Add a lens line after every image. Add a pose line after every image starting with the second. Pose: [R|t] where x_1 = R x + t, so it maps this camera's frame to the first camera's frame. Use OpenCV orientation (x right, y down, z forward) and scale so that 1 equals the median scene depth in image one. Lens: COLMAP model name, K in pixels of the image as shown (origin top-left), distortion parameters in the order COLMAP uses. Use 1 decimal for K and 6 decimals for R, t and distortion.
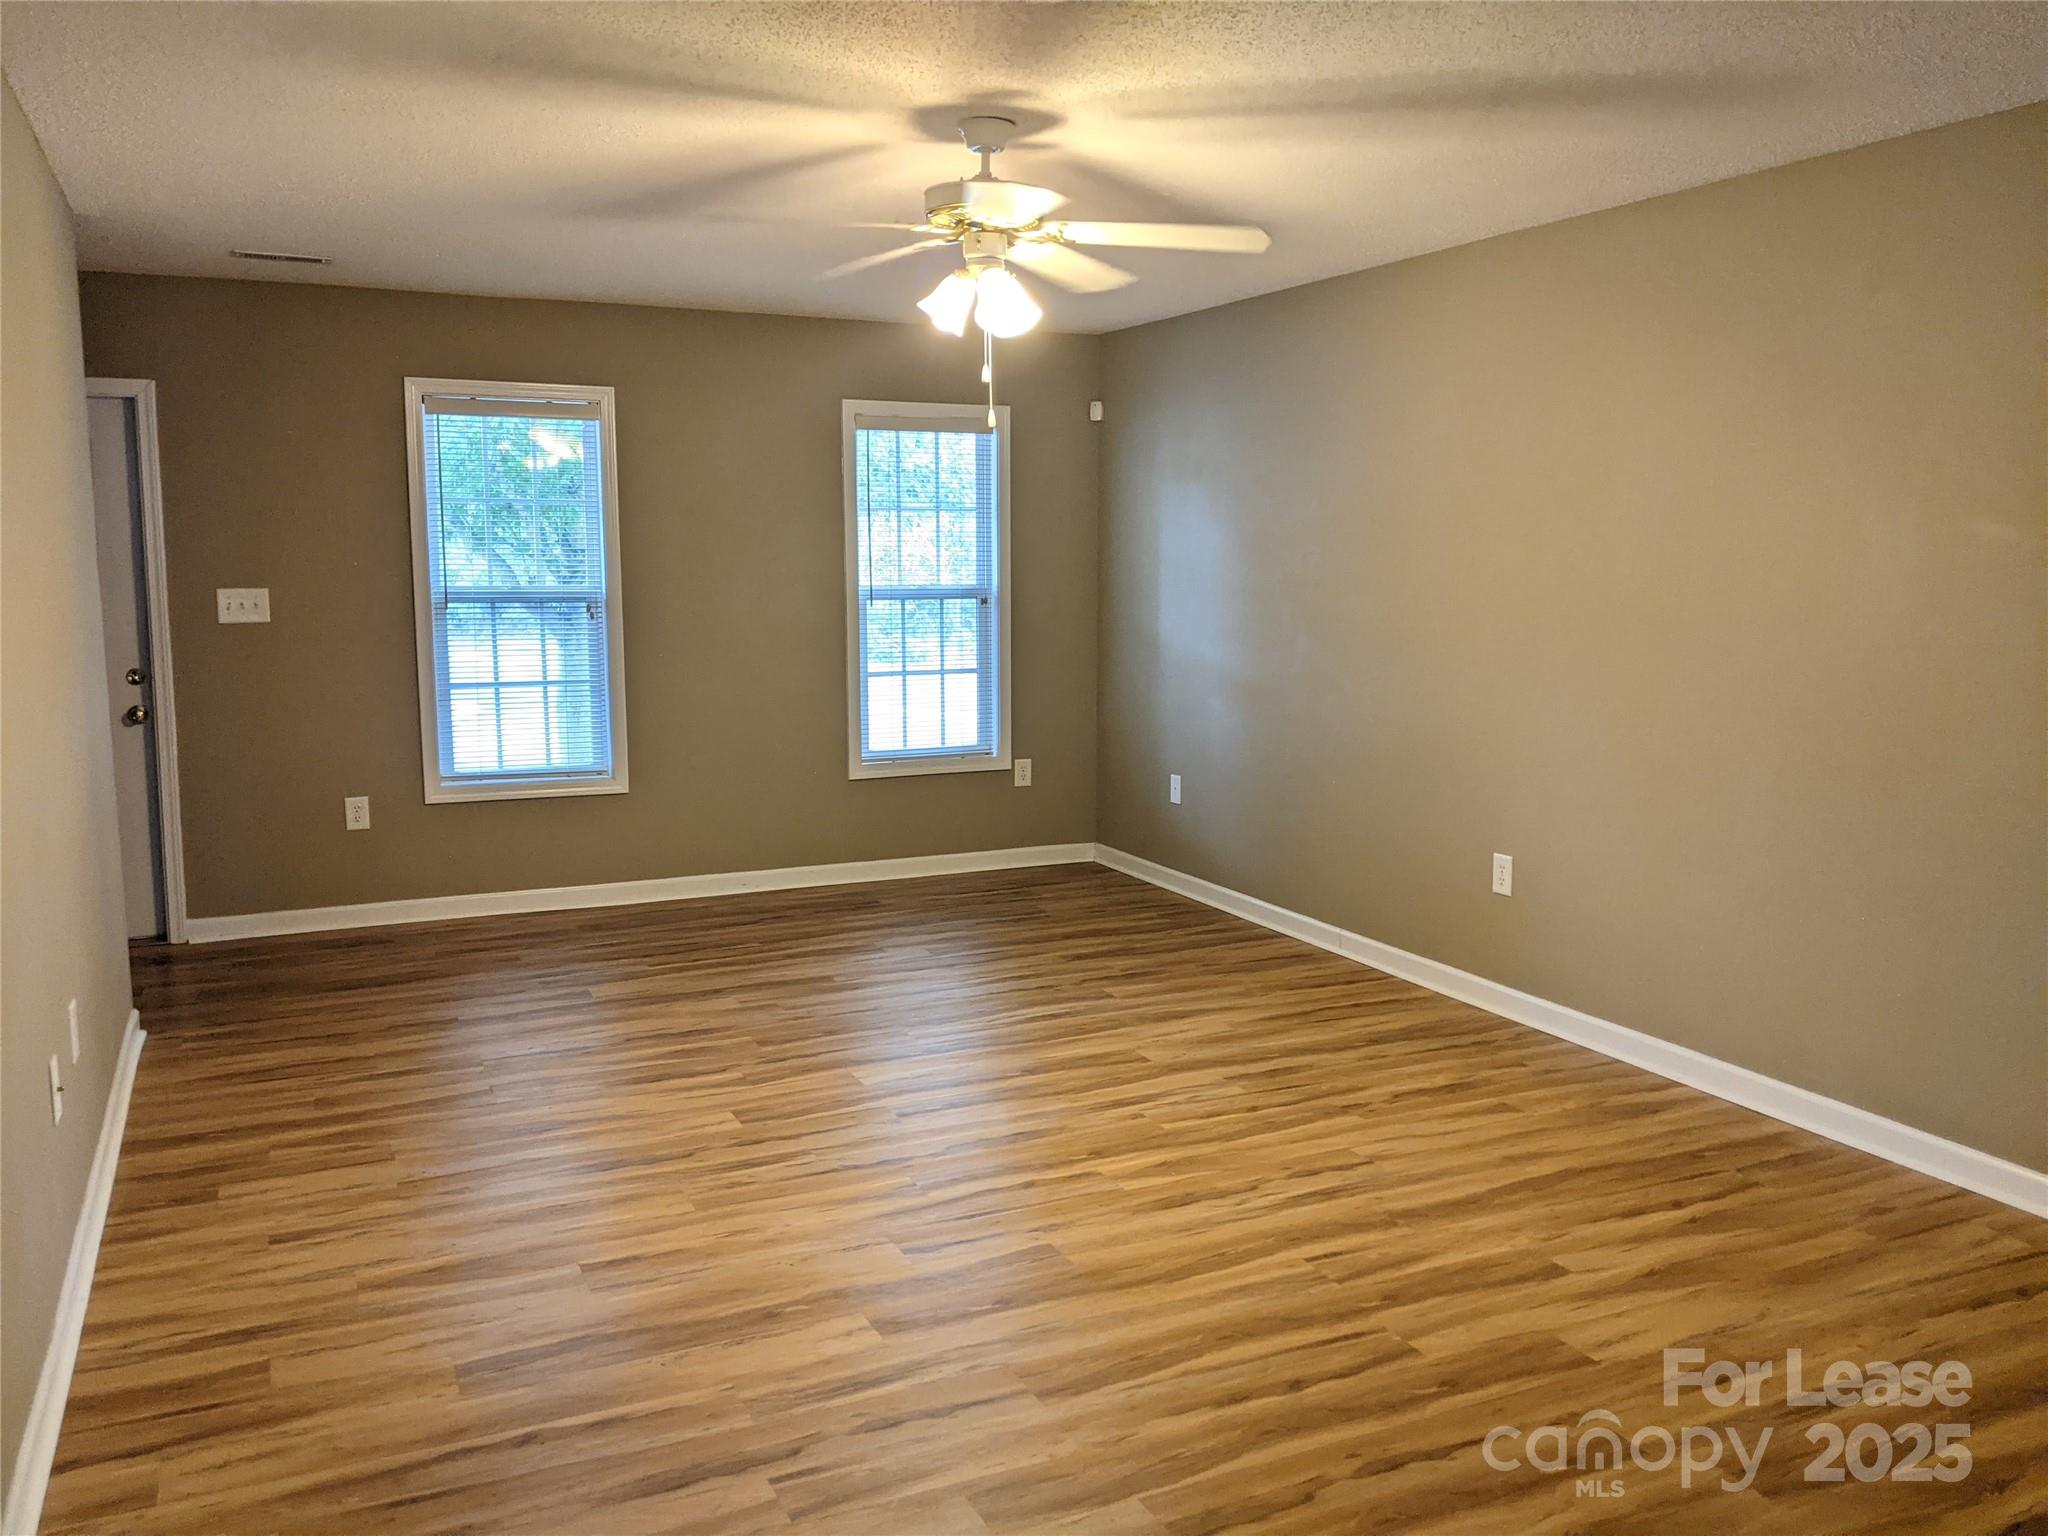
lens RADIAL K [[1642.5, 0, 1021.8], [0, 1642.5, 765.8], [0, 0, 1]] dist [-0.005945, -0.033520]
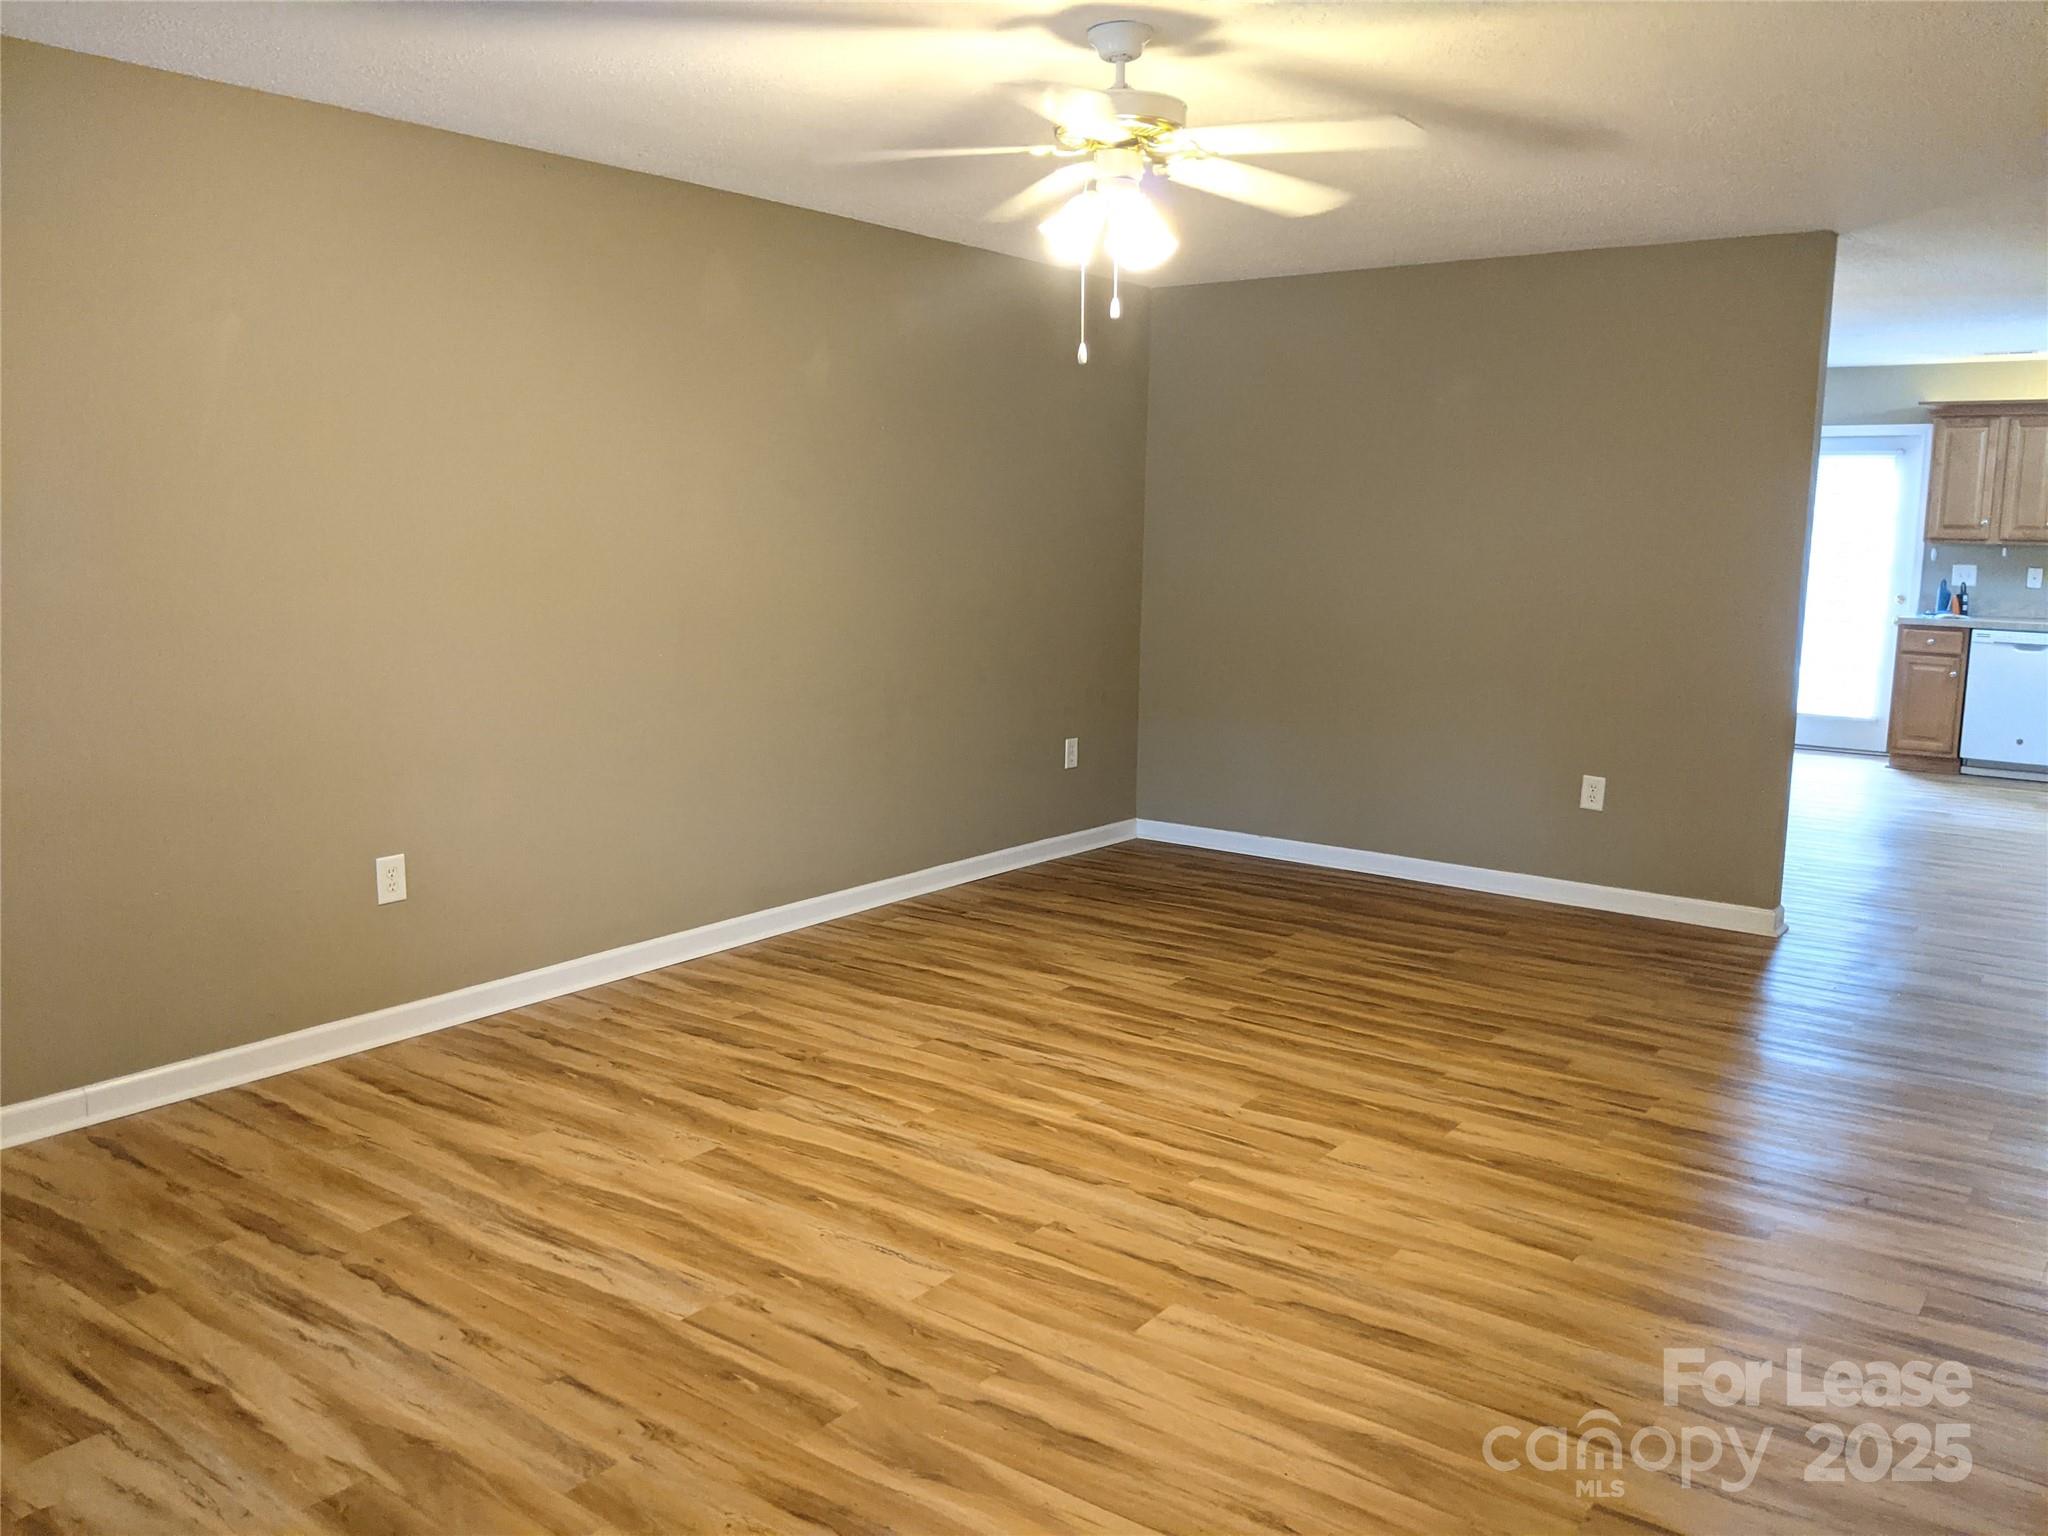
lens RADIAL K [[1642.5, 0, 1039.7], [0, 1642.5, 783.1], [0, 0, 1]] dist [-0.005945, -0.033520]
pose [[-0.476649, -0.152613, 0.865745, -0.729337], [0.110330, 0.966644, 0.231143, -0.172895], [-0.872142, 0.205692, -0.443912, 1.323437]]
